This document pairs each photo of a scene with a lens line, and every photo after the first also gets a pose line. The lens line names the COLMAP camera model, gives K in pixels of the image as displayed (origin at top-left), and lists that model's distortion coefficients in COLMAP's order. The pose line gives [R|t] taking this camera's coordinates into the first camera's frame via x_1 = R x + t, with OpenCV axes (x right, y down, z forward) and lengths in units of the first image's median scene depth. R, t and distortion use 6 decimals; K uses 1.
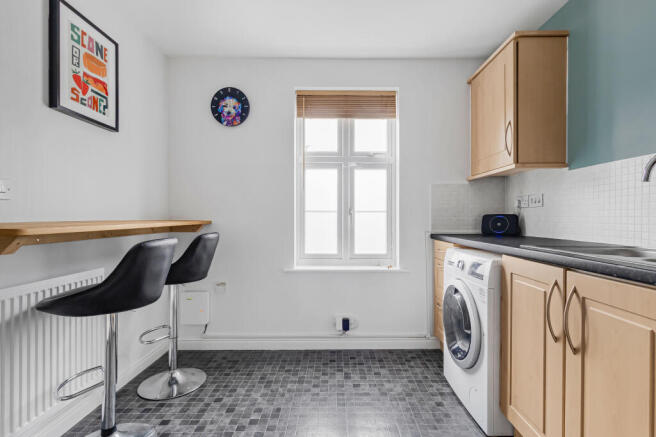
lens RADIAL K [[318.6, 0, 333.8], [0, 318.6, 219.6], [0, 0, 1]] dist [0.001614, 0.001336]
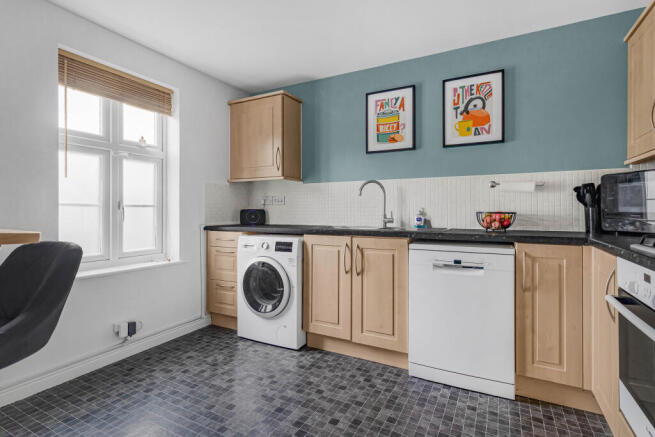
lens RADIAL K [[318.1, 0, 329.3], [0, 318.1, 213.0], [0, 0, 1]] dist [0.001614, 0.001336]
pose [[0.482956, -0.007491, 0.875613, -0.540124], [0.007125, 0.999964, 0.004625, -0.005352], [-0.875616, 0.004005, 0.482992, 0.060649]]
